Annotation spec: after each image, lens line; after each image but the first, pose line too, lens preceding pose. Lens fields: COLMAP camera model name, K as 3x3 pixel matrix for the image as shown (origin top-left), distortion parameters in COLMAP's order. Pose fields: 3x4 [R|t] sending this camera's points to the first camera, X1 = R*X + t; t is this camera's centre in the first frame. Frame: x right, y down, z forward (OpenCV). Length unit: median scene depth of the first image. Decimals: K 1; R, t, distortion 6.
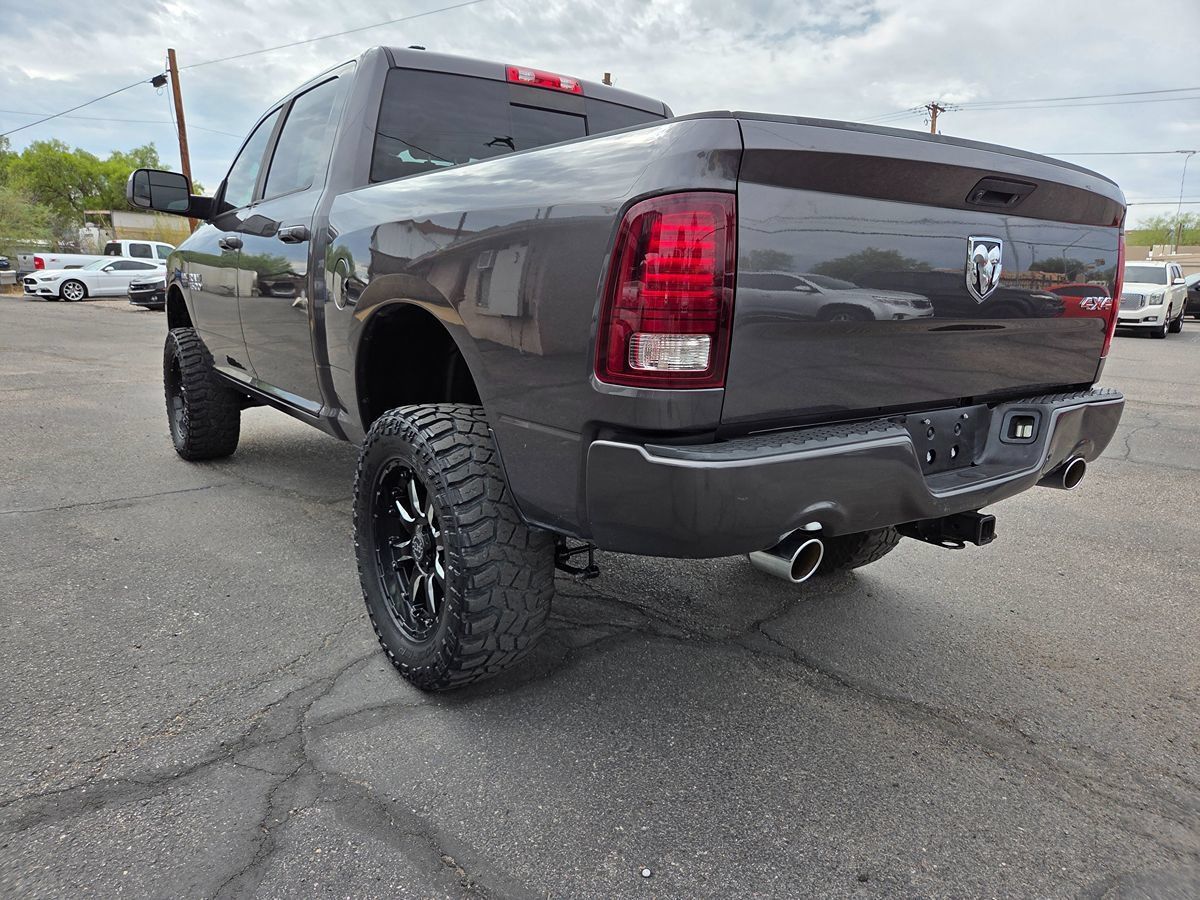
lens RADIAL K [[809.0, 0, 599.8], [0, 809.0, 446.5], [0, 0, 1]] dist [0.064233, -0.055496]
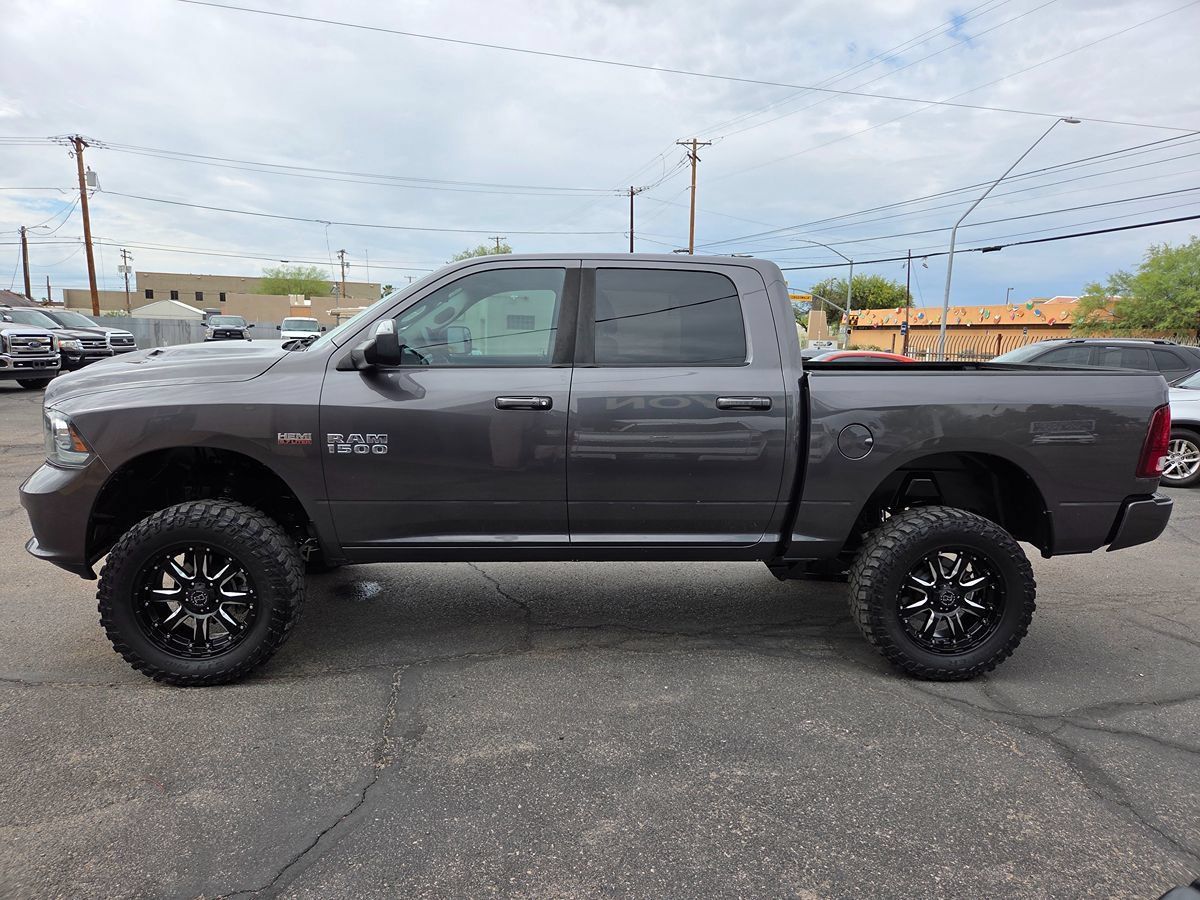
lens RADIAL K [[809.0, 0, 597.8], [0, 809.0, 457.7], [0, 0, 1]] dist [0.064233, -0.055496]
pose [[0.527543, -0.137292, 0.838361, -1.074060], [0.159558, 0.985305, 0.060953, -0.202707], [-0.834410, 0.101612, 0.541697, 0.374652]]
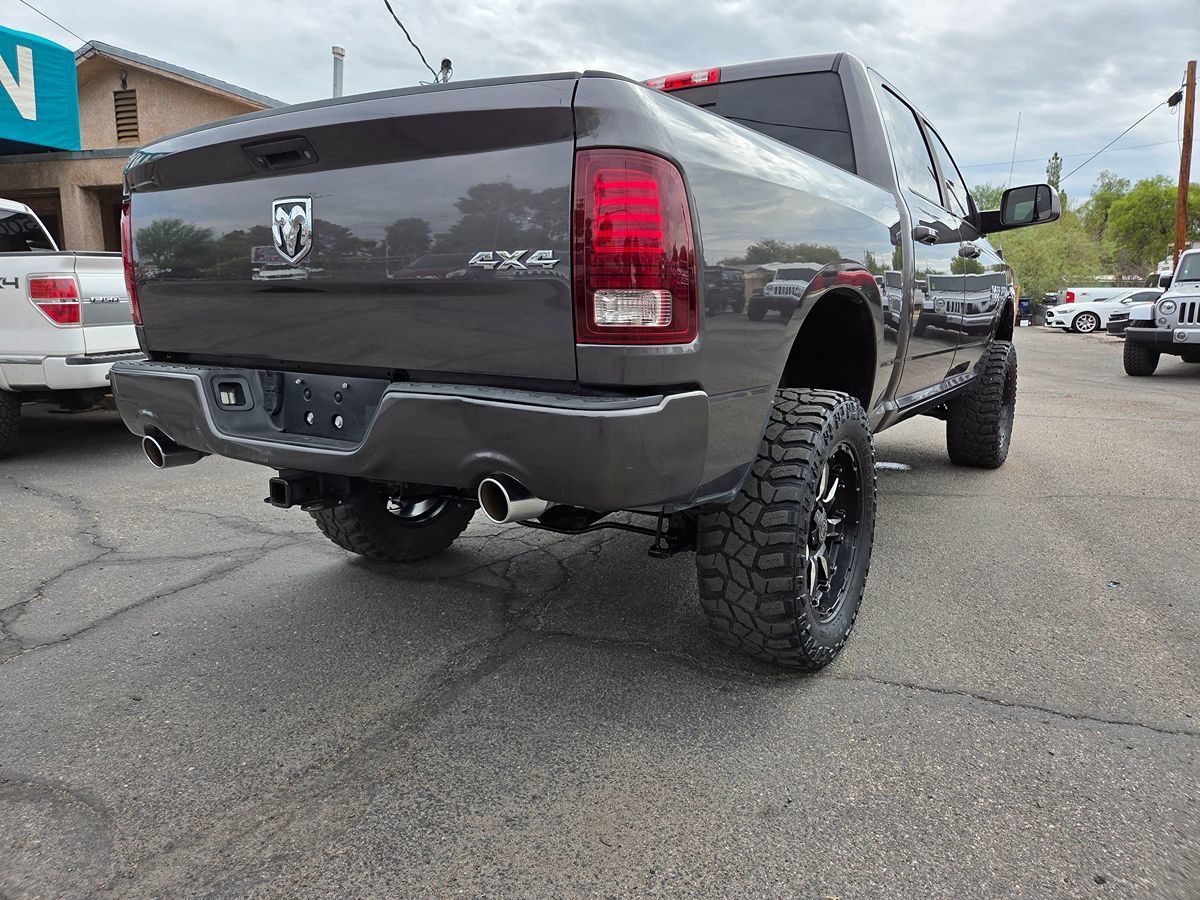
lens RADIAL K [[809.0, 0, 587.2], [0, 809.0, 431.3], [0, 0, 1]] dist [0.064233, -0.055496]
pose [[0.331387, 0.124291, -0.935272, 0.693958], [-0.183218, 0.980892, 0.065435, -0.047001], [0.925534, 0.149674, 0.347827, 0.454196]]
